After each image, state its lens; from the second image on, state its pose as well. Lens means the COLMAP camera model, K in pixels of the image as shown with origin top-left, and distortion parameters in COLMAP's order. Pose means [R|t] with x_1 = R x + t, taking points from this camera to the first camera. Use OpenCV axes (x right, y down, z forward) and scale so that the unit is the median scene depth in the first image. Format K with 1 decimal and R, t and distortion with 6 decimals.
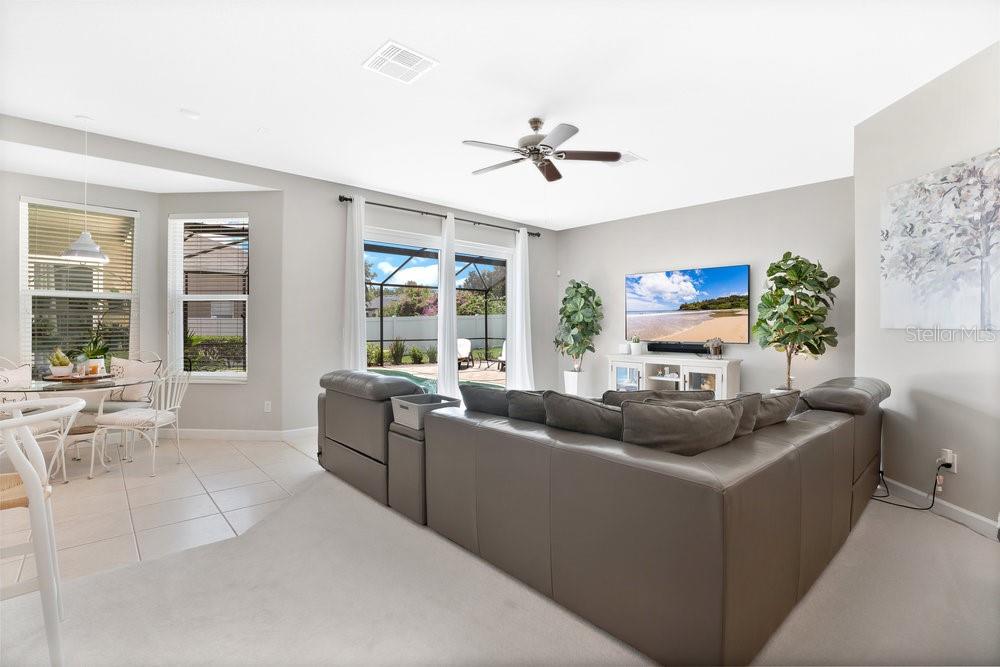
lens RADIAL K [[467.9, 0, 497.2], [0, 467.9, 327.8], [0, 0, 1]] dist [-0.078357, 0.037908]
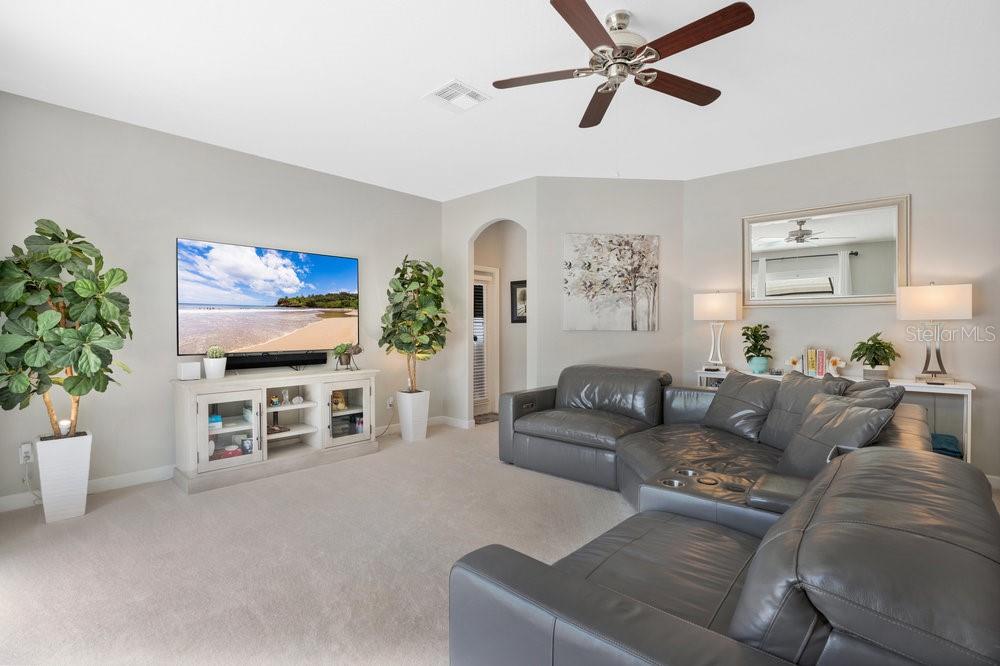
lens RADIAL K [[467.9, 0, 497.2], [0, 467.9, 327.3], [0, 0, 1]] dist [-0.078357, 0.037908]
pose [[-0.089573, -0.001896, 0.995978, -0.341119], [0.005137, 0.999984, 0.002365, -0.006880], [-0.995967, 0.005328, -0.089562, 0.764922]]
